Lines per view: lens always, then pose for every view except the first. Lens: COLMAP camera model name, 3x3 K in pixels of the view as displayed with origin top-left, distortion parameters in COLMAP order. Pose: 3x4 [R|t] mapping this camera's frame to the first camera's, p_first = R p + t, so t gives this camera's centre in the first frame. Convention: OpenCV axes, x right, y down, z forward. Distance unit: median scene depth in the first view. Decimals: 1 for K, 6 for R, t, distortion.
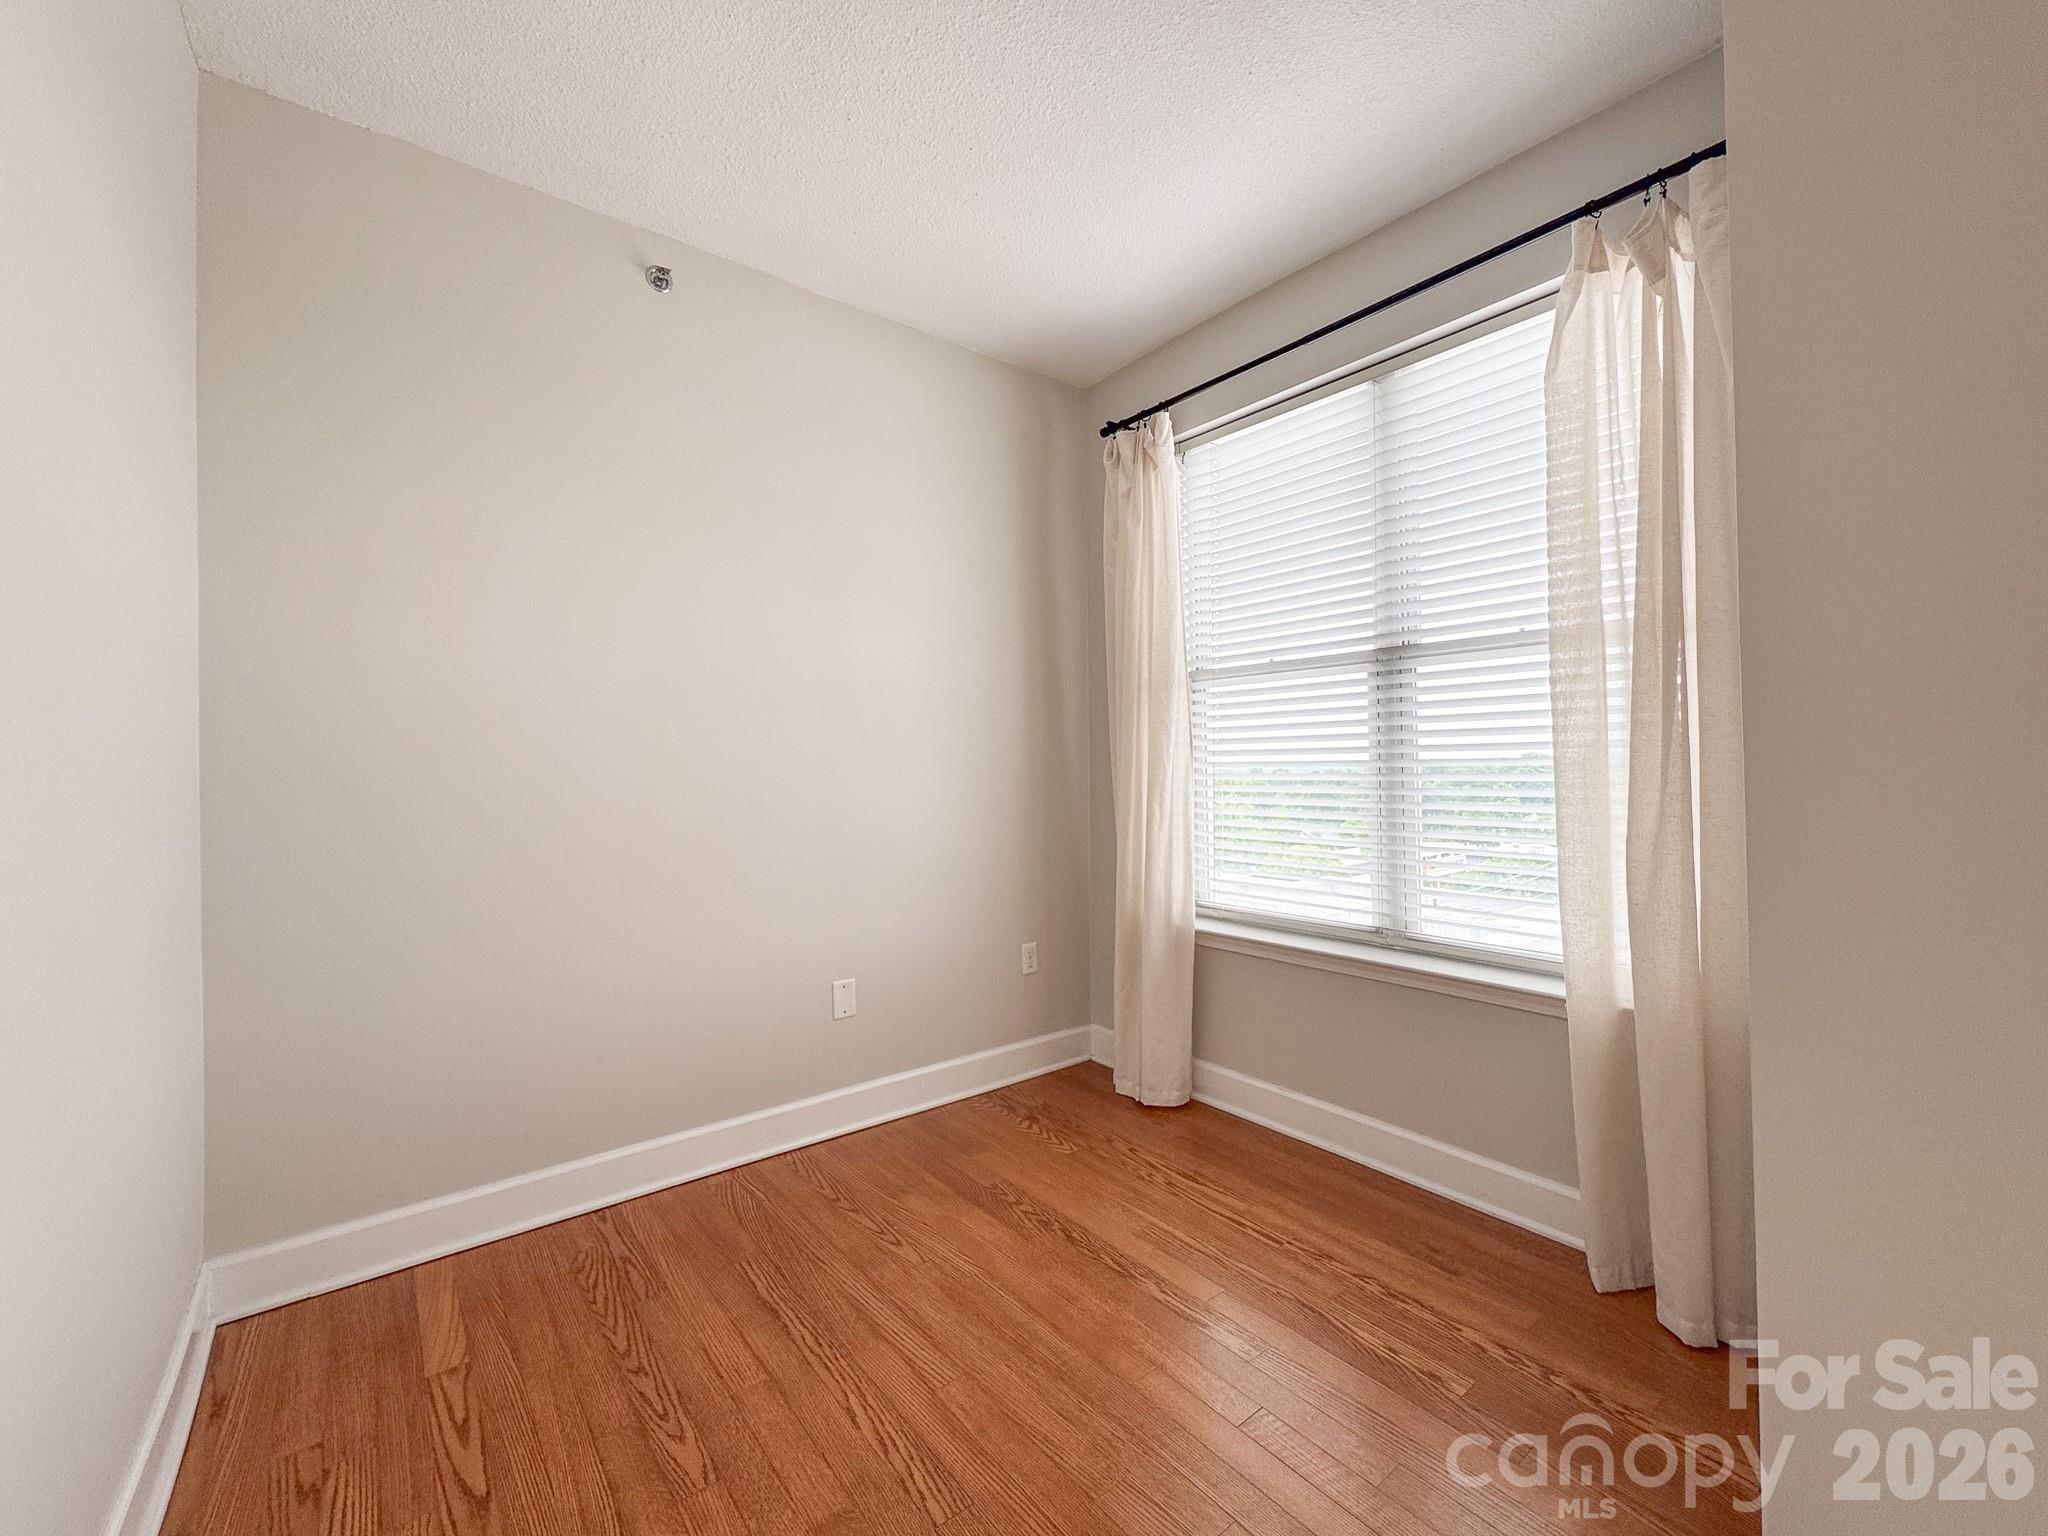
lens RADIAL K [[837.4, 0, 1019.7], [0, 837.4, 759.9], [0, 0, 1]] dist [-0.000789, 0.000185]
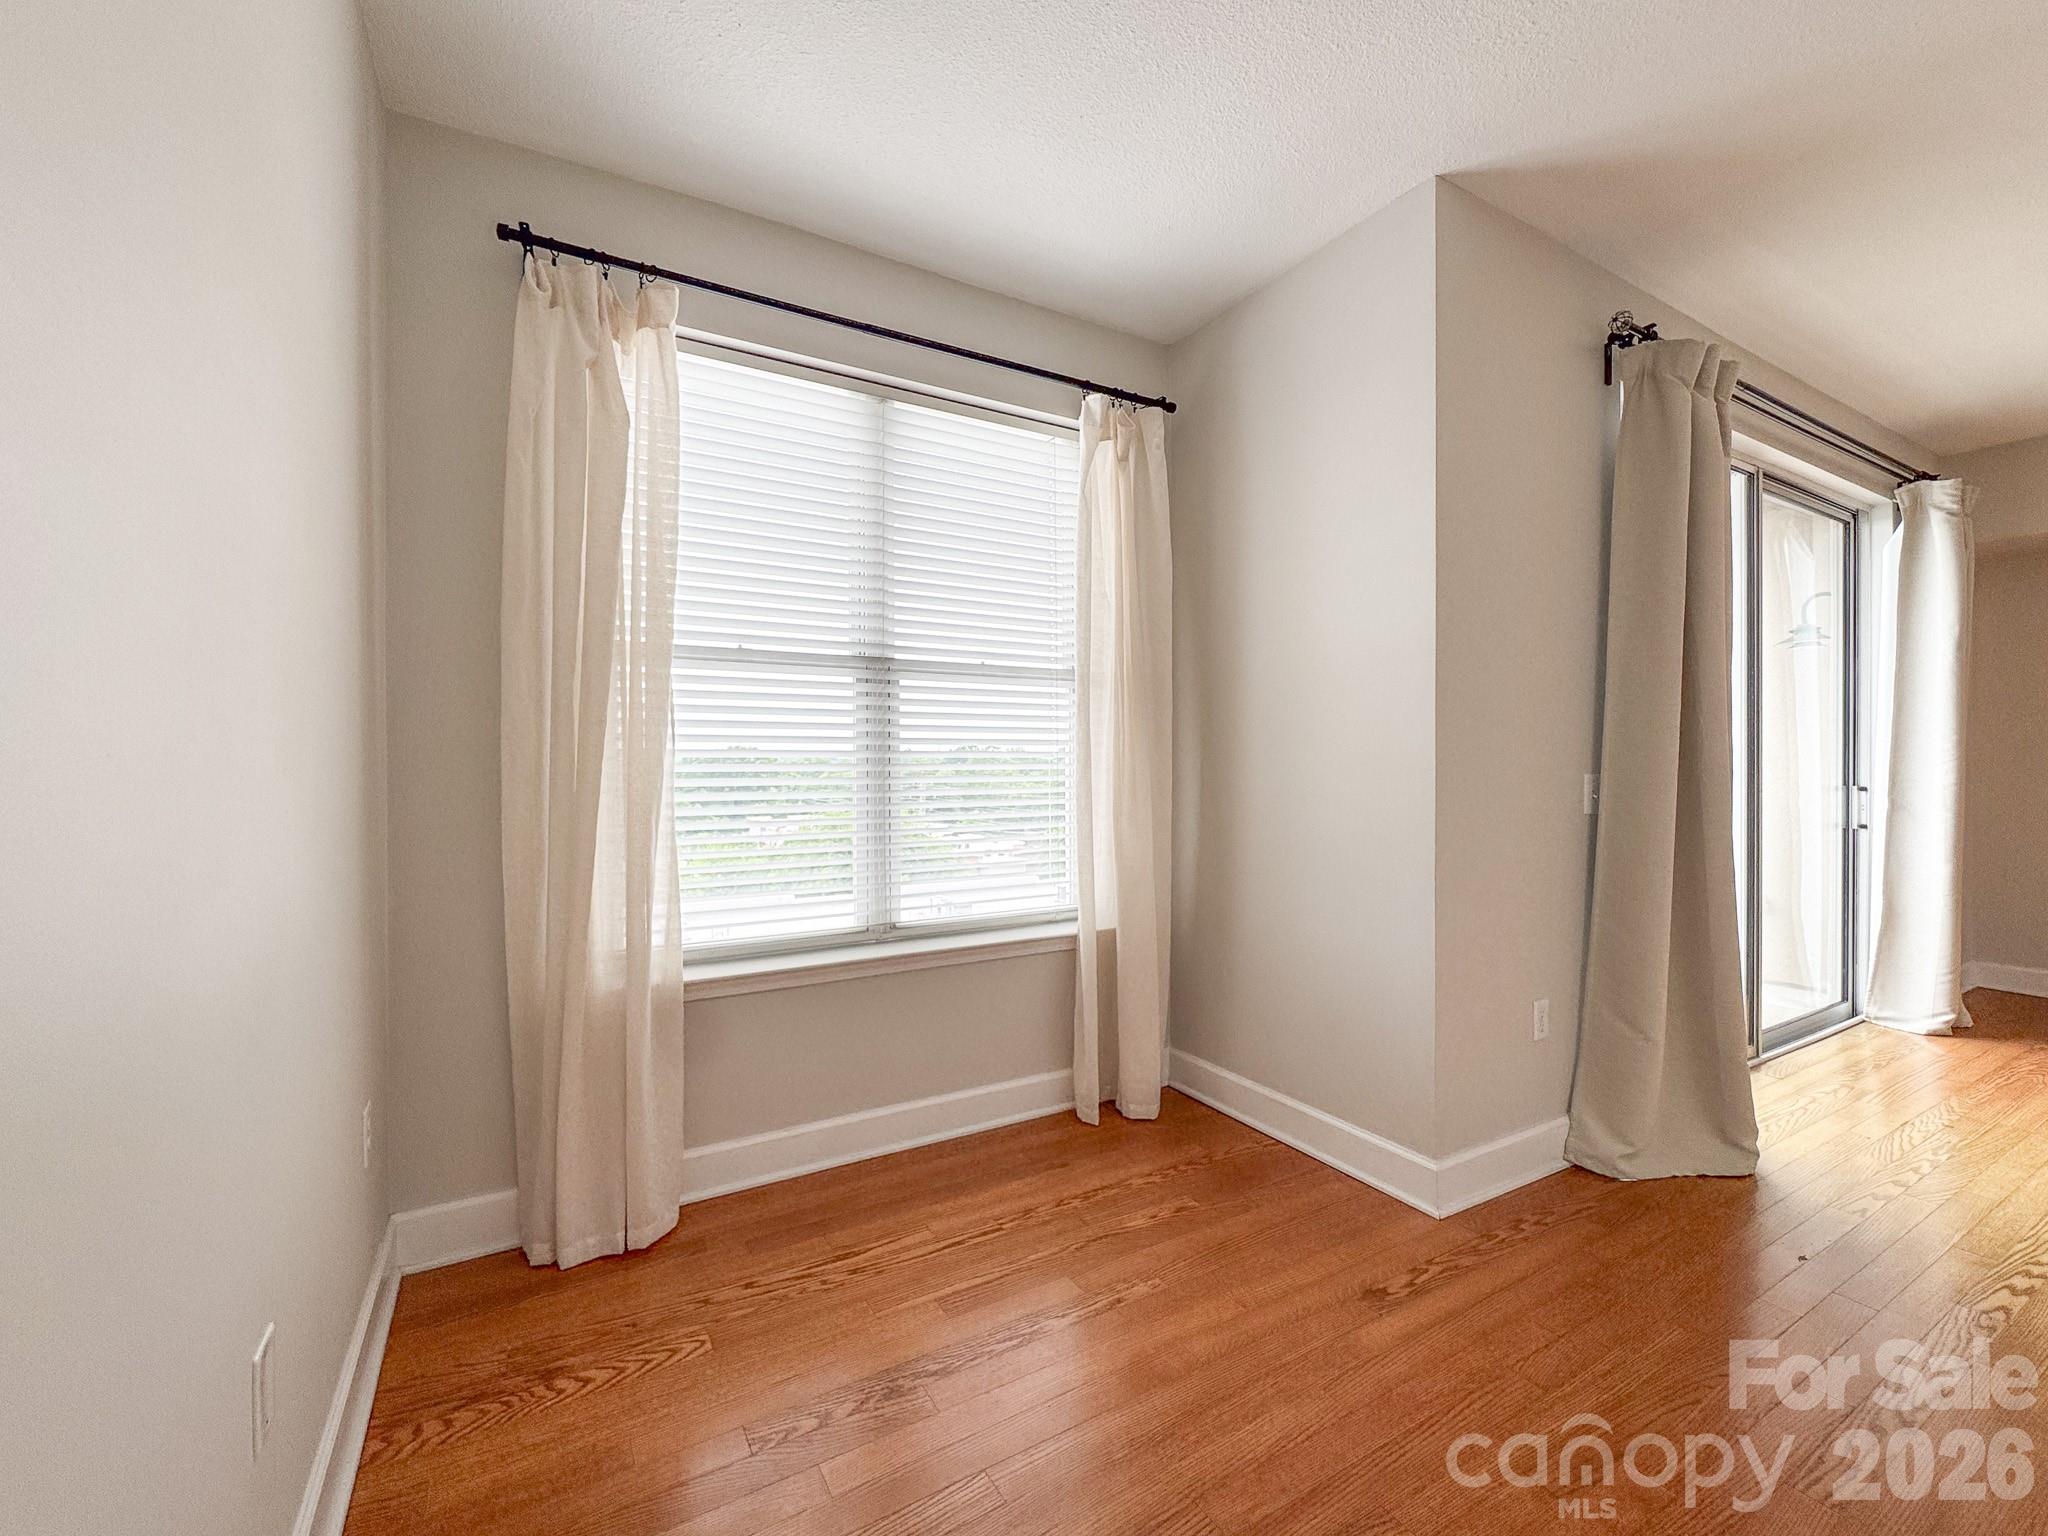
lens RADIAL K [[837.9, 0, 1017.7], [0, 837.9, 773.1], [0, 0, 1]] dist [-0.000873, 0.000157]
pose [[0.150694, -0.000339, 0.988580, -0.612940], [-0.004992, 0.999987, 0.001104, 0.010097], [-0.988568, -0.005101, 0.150690, 0.711413]]
